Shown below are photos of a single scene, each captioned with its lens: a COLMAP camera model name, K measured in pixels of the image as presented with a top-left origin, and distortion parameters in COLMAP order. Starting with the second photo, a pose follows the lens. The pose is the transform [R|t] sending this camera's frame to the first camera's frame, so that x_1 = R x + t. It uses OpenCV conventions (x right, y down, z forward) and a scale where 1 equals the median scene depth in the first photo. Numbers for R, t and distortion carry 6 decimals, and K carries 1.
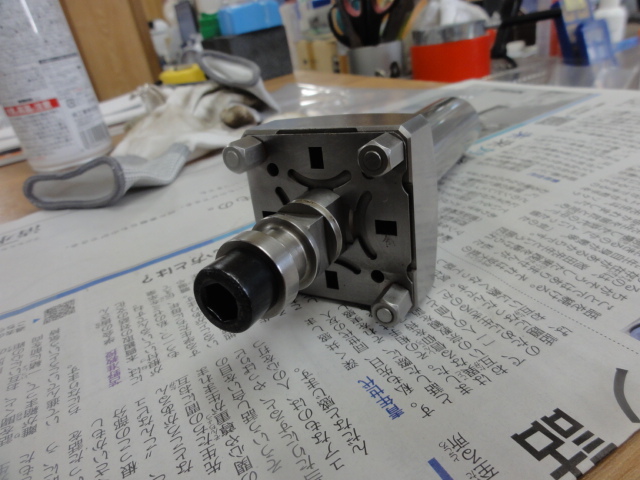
lens RADIAL K [[434.2, 0, 273.7], [0, 434.2, 240.8], [0, 0, 1]] dist [-0.002157, 0.000708]
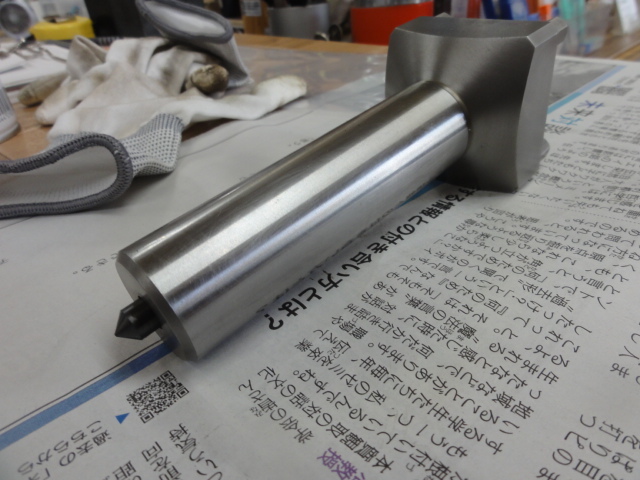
lens RADIAL K [[453.2, 0, 320.0], [0, 453.2, 240.0], [0, 0, 1]] dist [0.008722, 0.003472]
pose [[0.953666, -0.081734, 0.289552, -0.435069], [0.066481, 0.995851, 0.062143, -0.077555], [-0.293430, -0.040014, 0.955143, 0.329109]]
